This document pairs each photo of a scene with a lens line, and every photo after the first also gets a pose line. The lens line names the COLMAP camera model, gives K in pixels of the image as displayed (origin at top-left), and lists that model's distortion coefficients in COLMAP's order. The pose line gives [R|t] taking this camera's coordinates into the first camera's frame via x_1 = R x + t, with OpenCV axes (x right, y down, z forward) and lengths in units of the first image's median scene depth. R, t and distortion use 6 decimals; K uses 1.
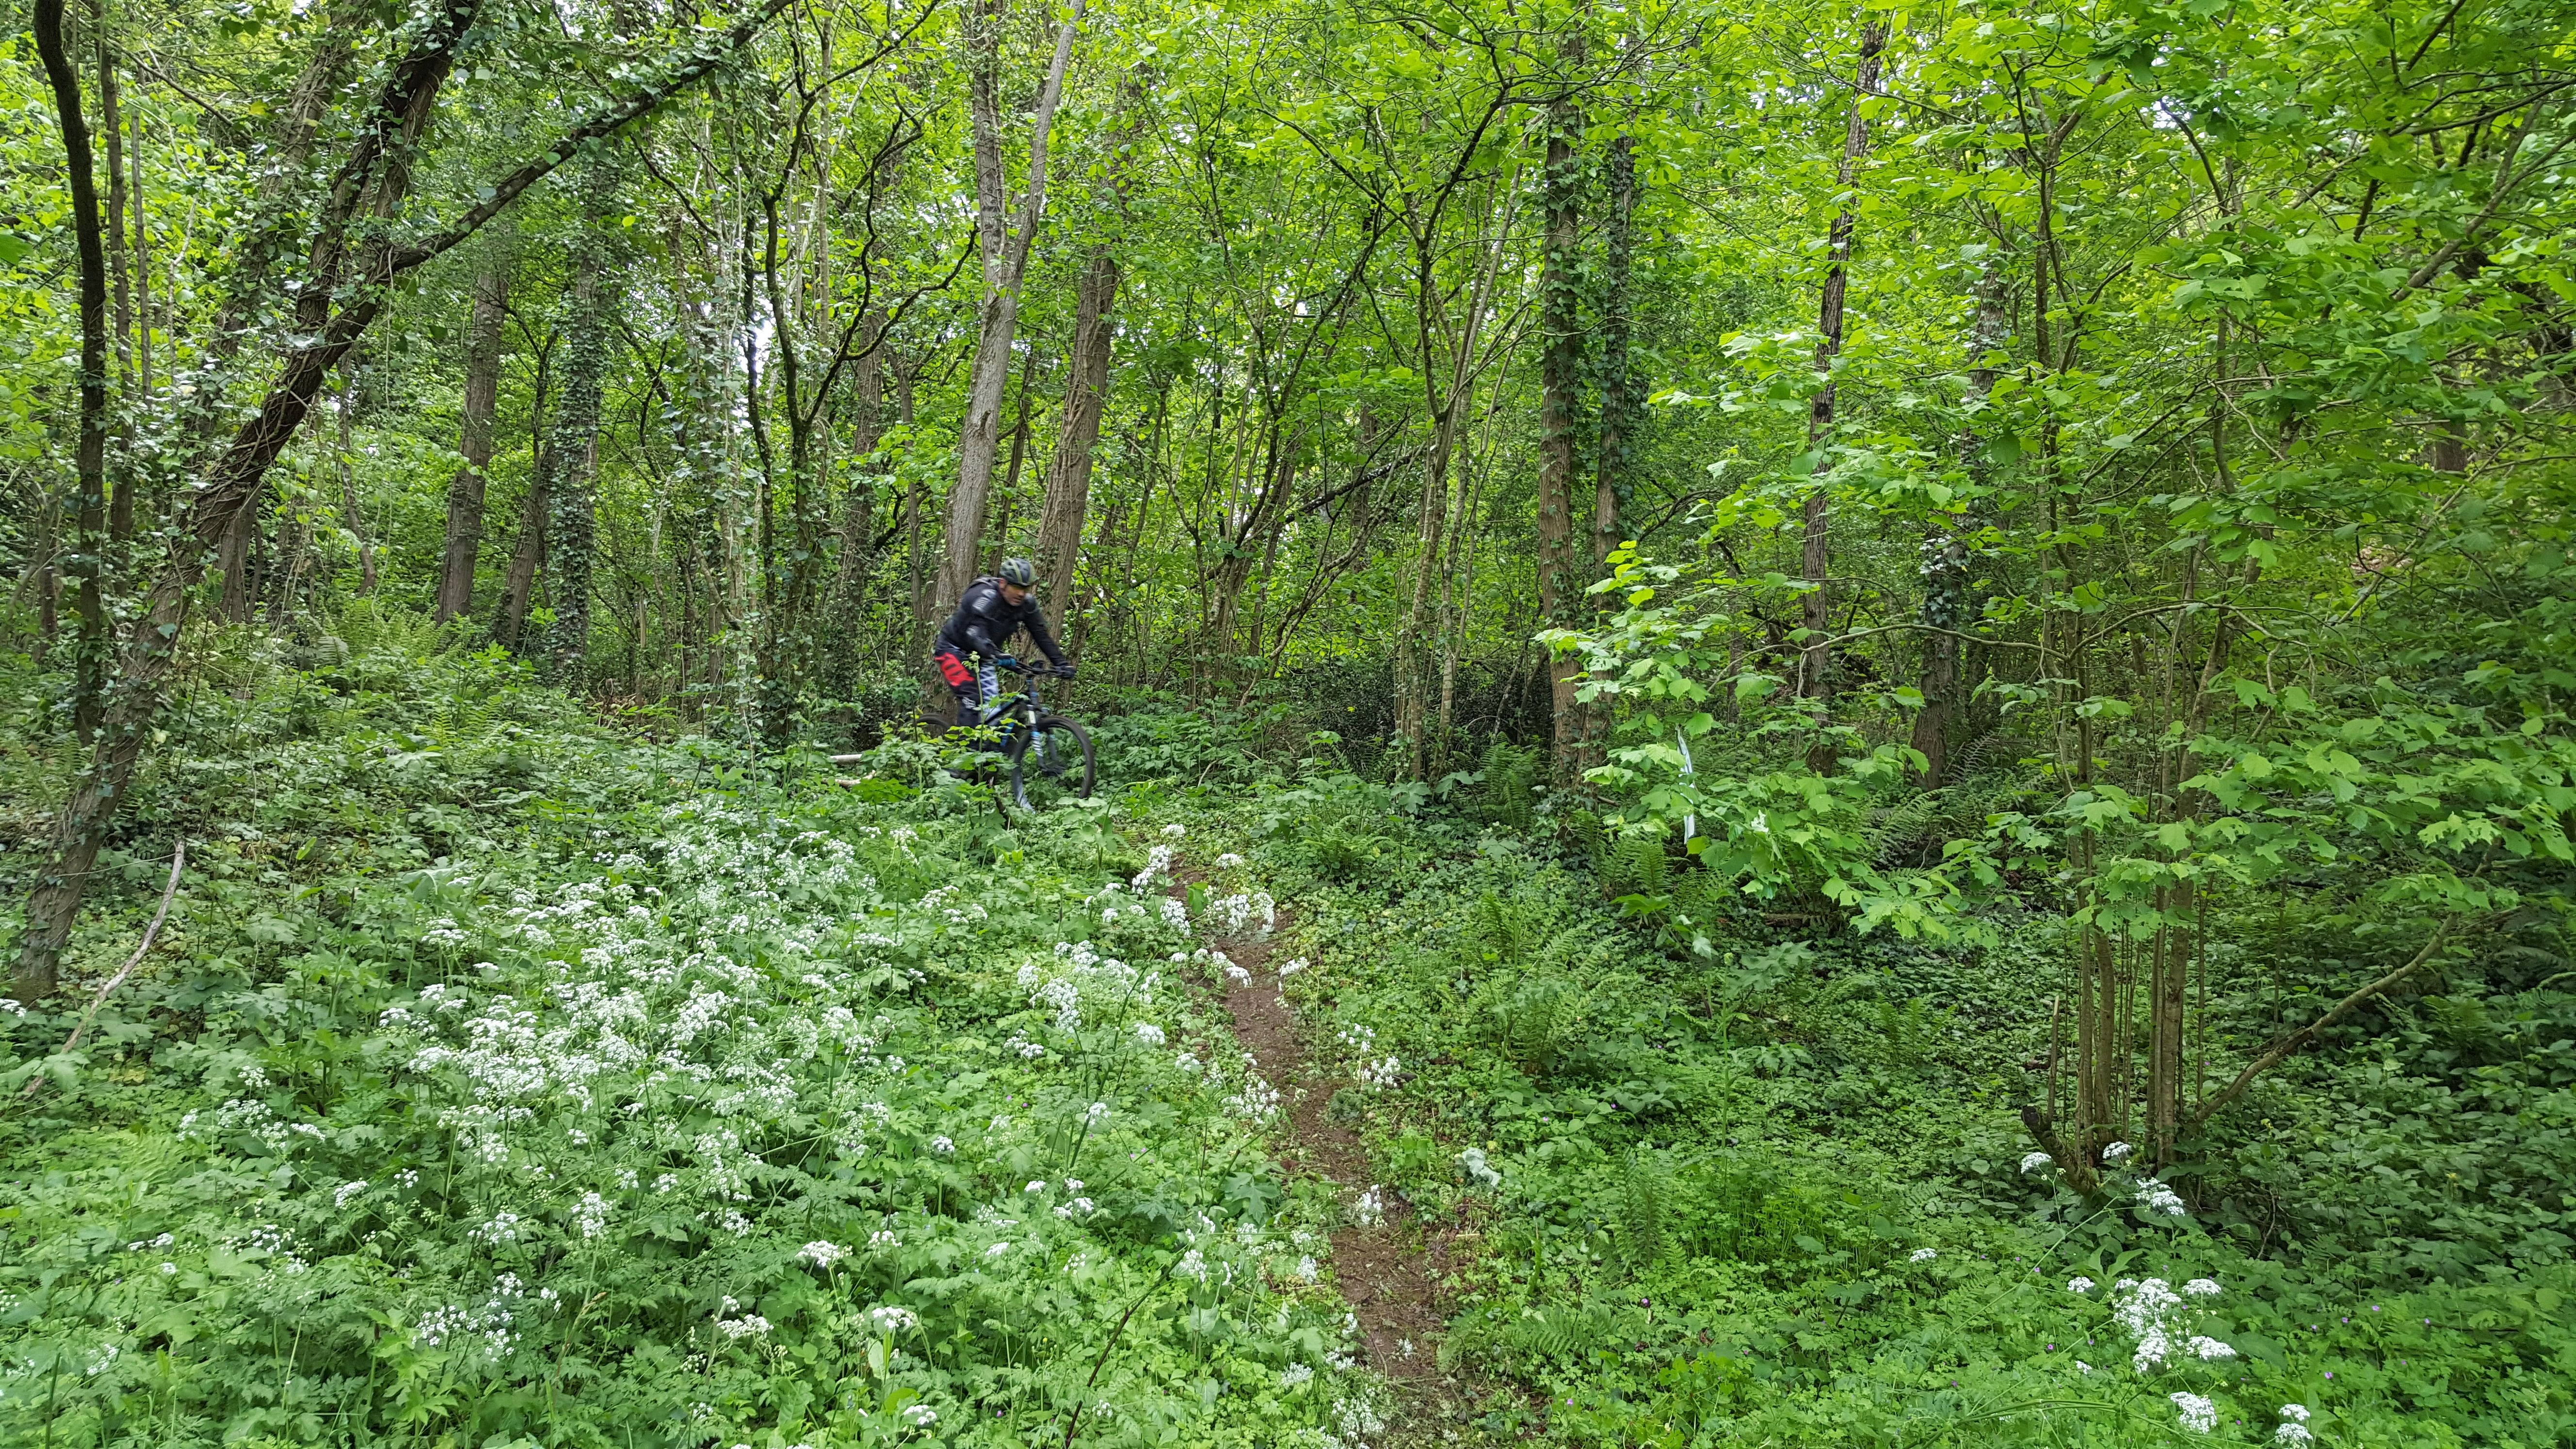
lens RADIAL K [[1927.8, 0, 1234.4], [0, 1927.8, 738.6], [0, 0, 1]] dist [0.101963, -0.181390]
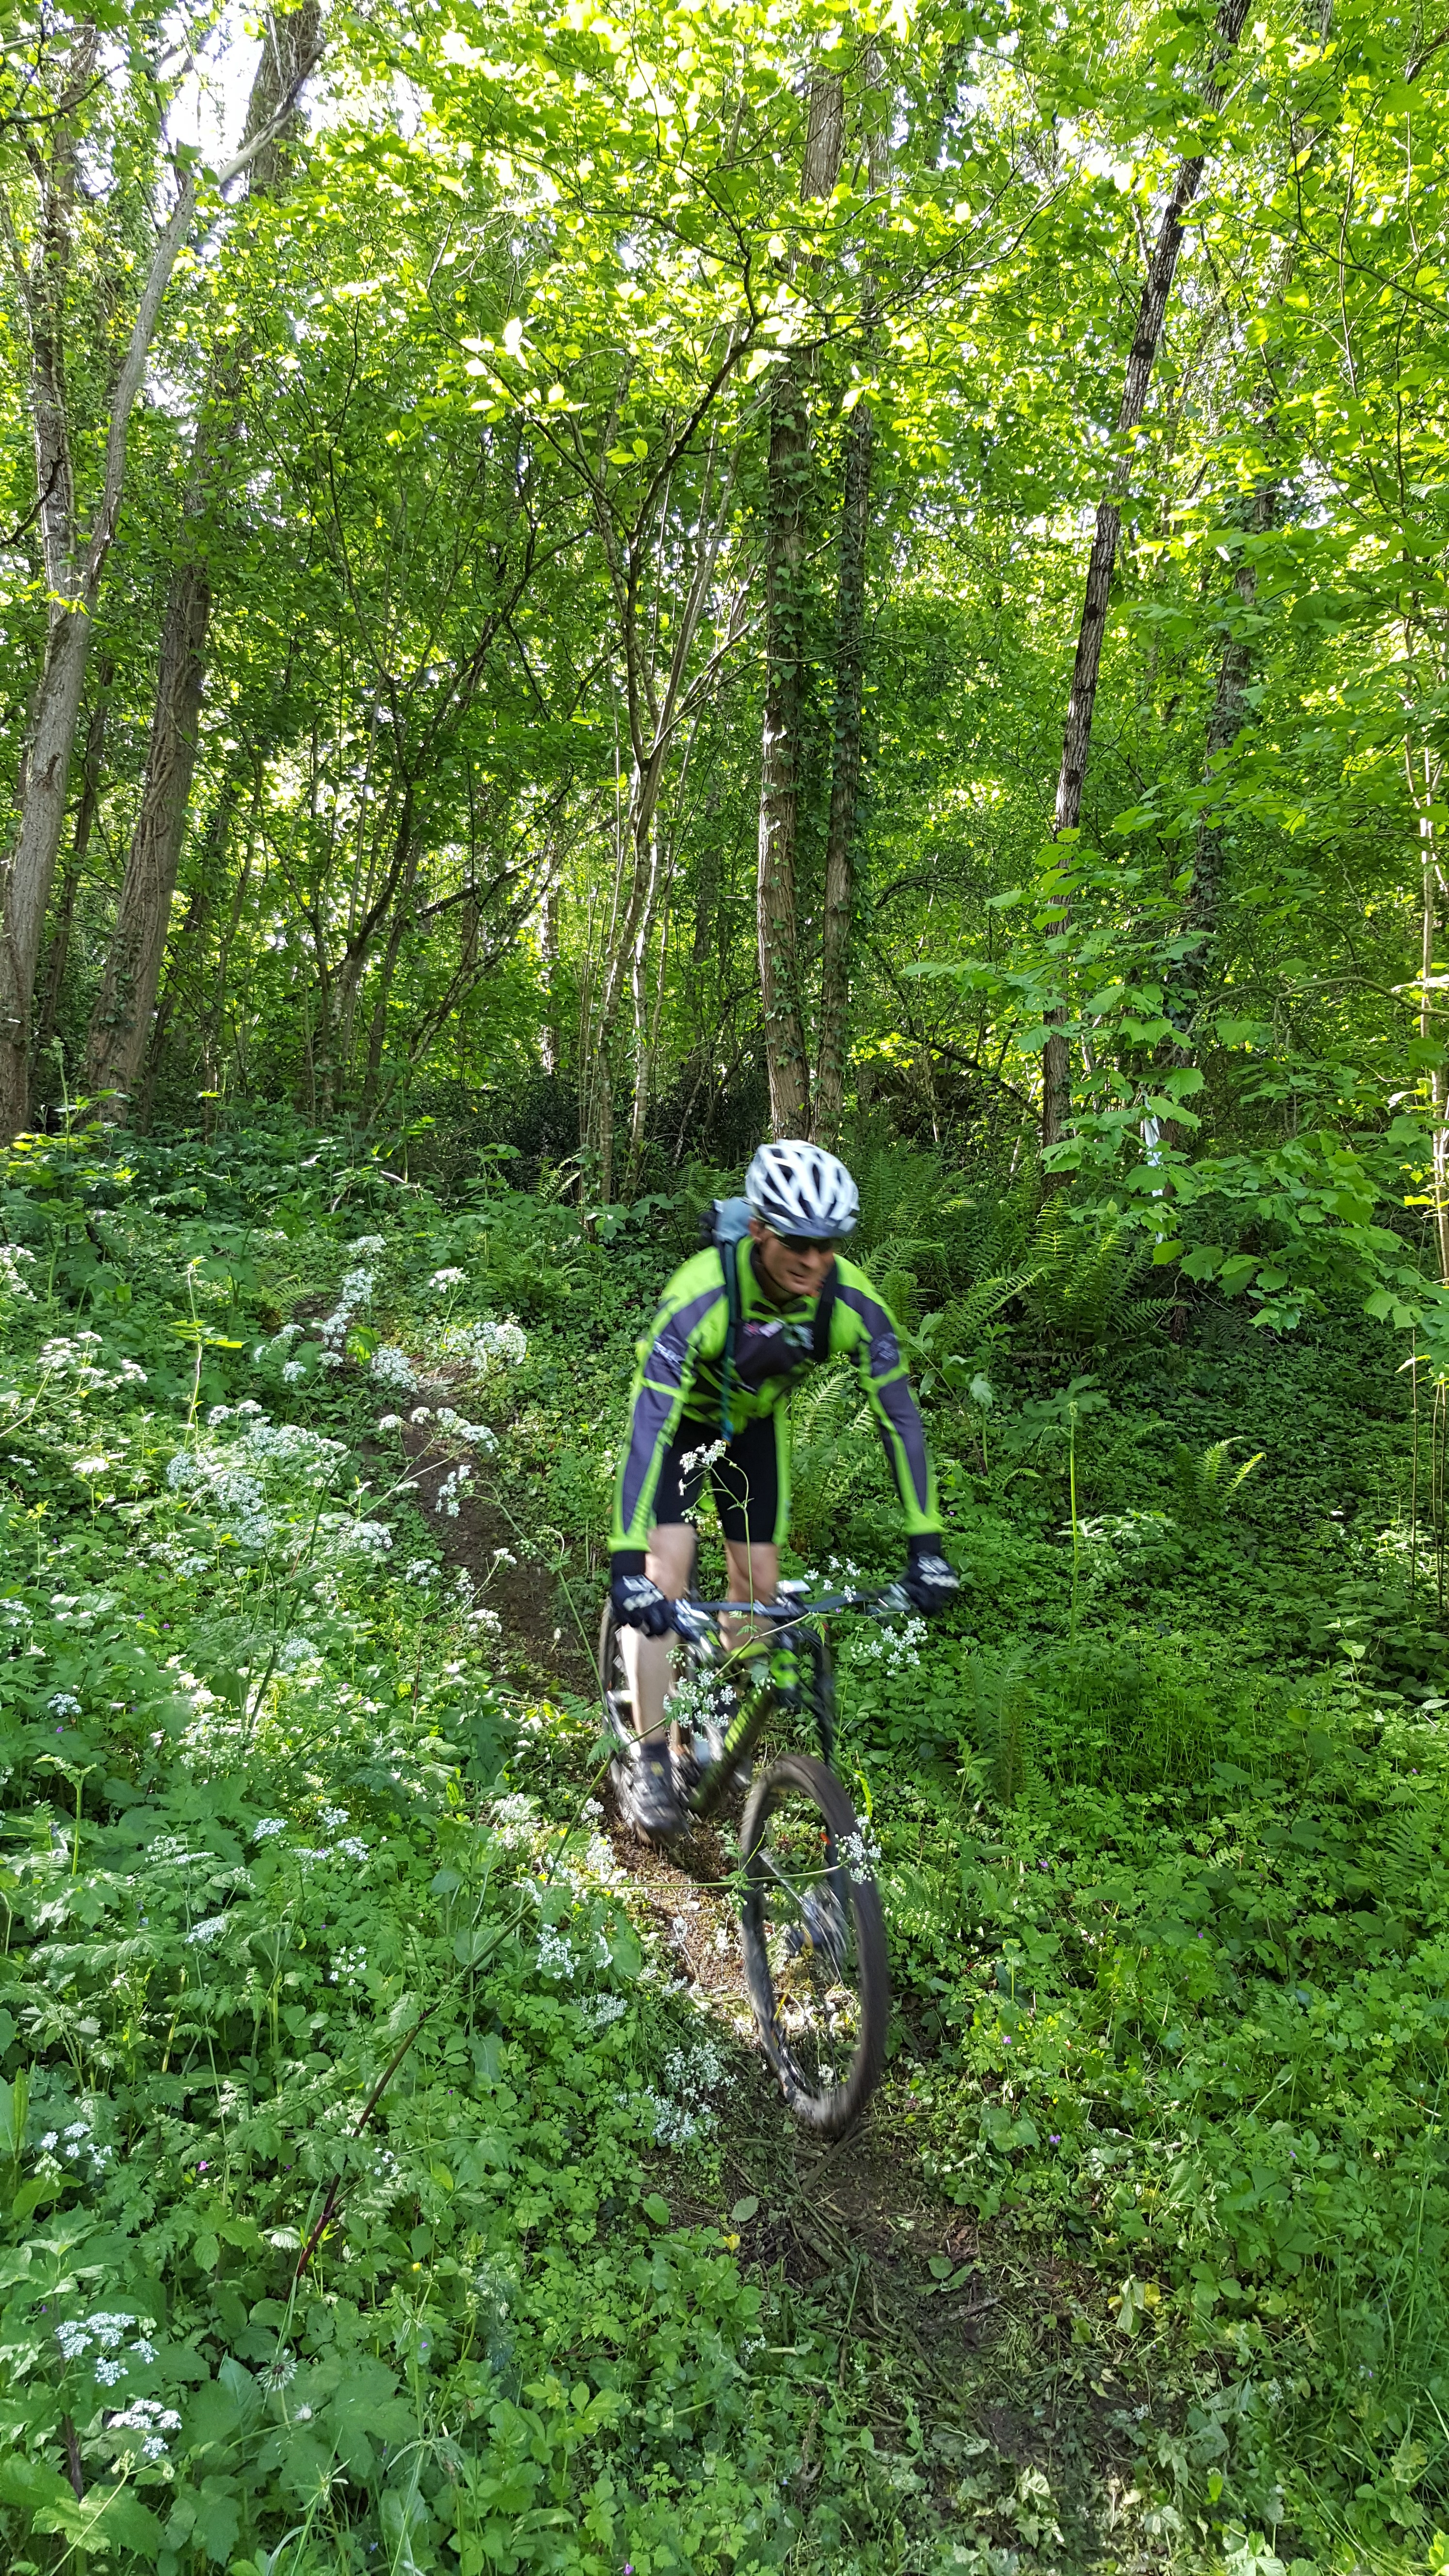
lens RADIAL K [[1931.9, 0, 724.5], [0, 1931.9, 1288.0], [0, 0, 1]] dist [0.104022, -0.178175]
pose [[0.977182, -0.006913, 0.212293, -0.047228], [-0.004188, 0.998649, 0.051796, 0.018753], [-0.212364, -0.051503, 0.975832, 0.201085]]
